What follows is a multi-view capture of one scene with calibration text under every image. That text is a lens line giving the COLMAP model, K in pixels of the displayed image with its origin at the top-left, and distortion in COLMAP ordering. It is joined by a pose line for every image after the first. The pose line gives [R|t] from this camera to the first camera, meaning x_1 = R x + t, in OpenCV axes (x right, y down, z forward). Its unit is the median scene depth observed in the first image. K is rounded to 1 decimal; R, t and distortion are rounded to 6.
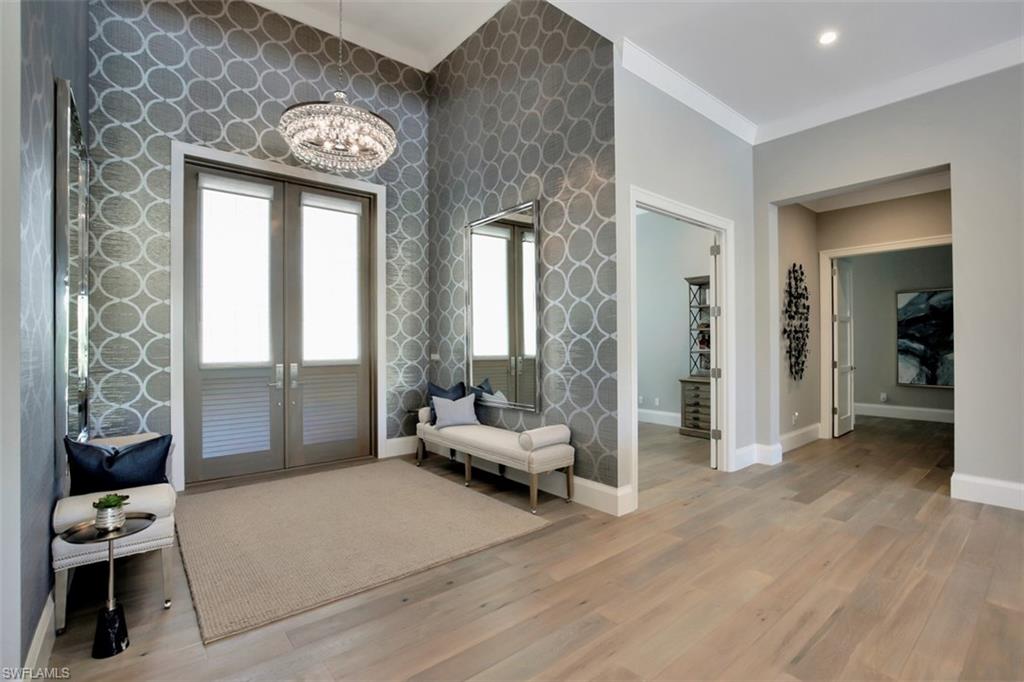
lens RADIAL K [[466.8, 0, 512.0], [0, 466.8, 341.0], [0, 0, 1]] dist [-0.035951, 0.008377]
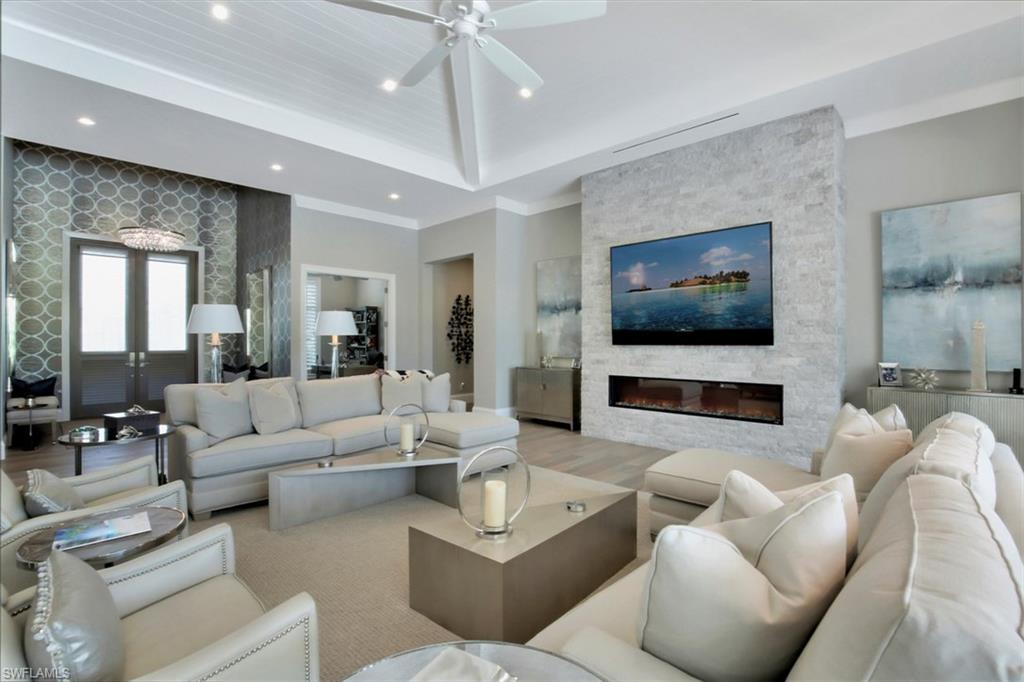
lens RADIAL K [[468.8, 0, 514.2], [0, 468.8, 338.8], [0, 0, 1]] dist [-0.039976, 0.008483]
pose [[0.992807, 0.005046, 0.119621, 0.857070], [-0.004878, 0.999987, -0.001694, -0.007344], [-0.119628, 0.001099, 0.992818, -1.046074]]
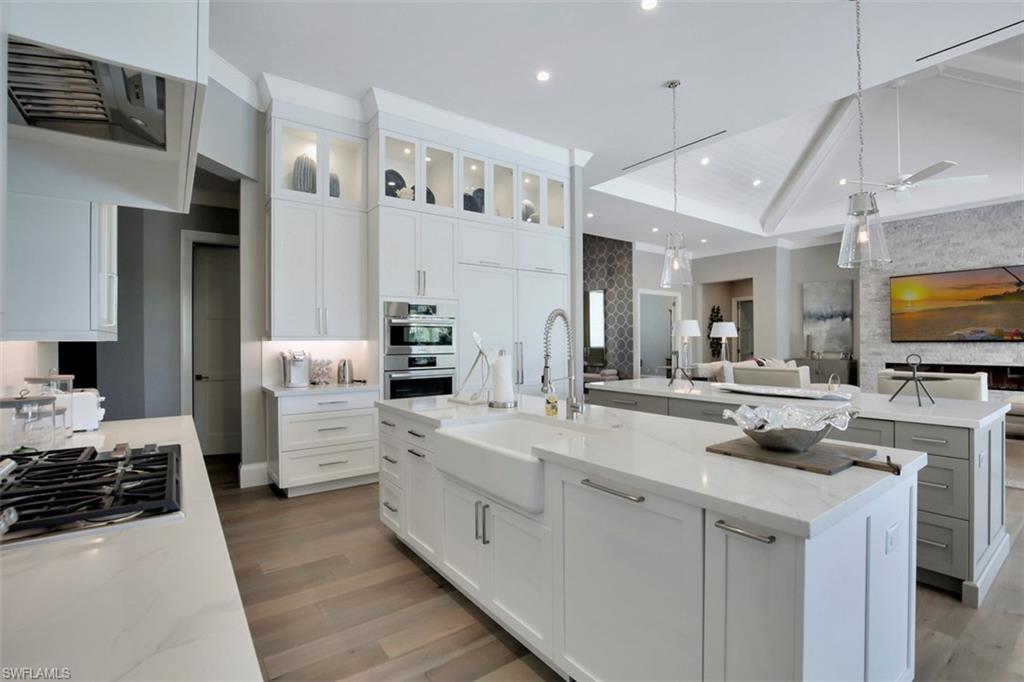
lens RADIAL K [[468.8, 0, 514.2], [0, 468.8, 338.8], [0, 0, 1]] dist [-0.039976, 0.008483]
pose [[0.998646, 0.000669, -0.052020, -0.354747], [-0.000681, 1.000000, -0.000211, -0.007225], [0.052020, 0.000246, 0.998646, -1.890182]]
